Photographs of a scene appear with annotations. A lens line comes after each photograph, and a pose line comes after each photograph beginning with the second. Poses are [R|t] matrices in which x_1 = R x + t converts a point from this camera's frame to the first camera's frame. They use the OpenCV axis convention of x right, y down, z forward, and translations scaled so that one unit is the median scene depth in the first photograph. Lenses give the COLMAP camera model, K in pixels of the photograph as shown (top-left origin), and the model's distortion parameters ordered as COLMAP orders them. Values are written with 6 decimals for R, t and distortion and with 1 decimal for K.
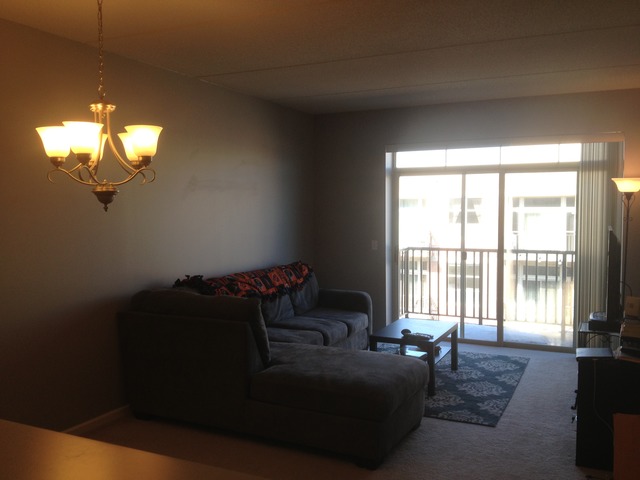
lens RADIAL K [[595.9, 0, 316.2], [0, 595.9, 234.8], [0, 0, 1]] dist [0.184624, -0.401755]
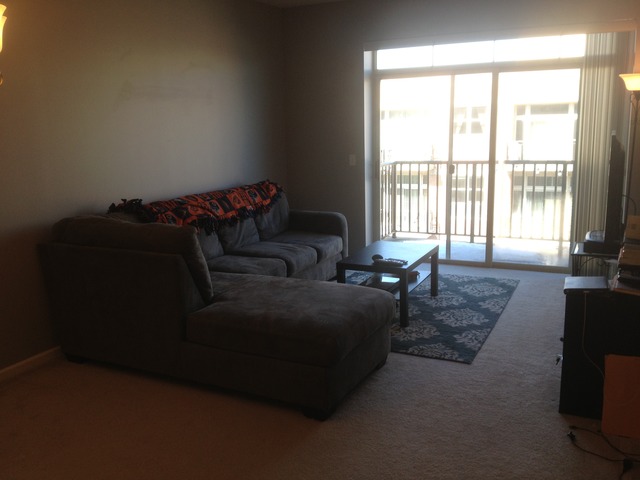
lens RADIAL K [[595.9, 0, 316.2], [0, 595.9, 234.8], [0, 0, 1]] dist [0.184624, -0.401755]
pose [[0.999710, -0.021264, -0.011312, 0.062182], [0.022631, 0.990028, 0.139040, 0.002933], [0.008242, -0.139255, 0.990222, 0.114839]]
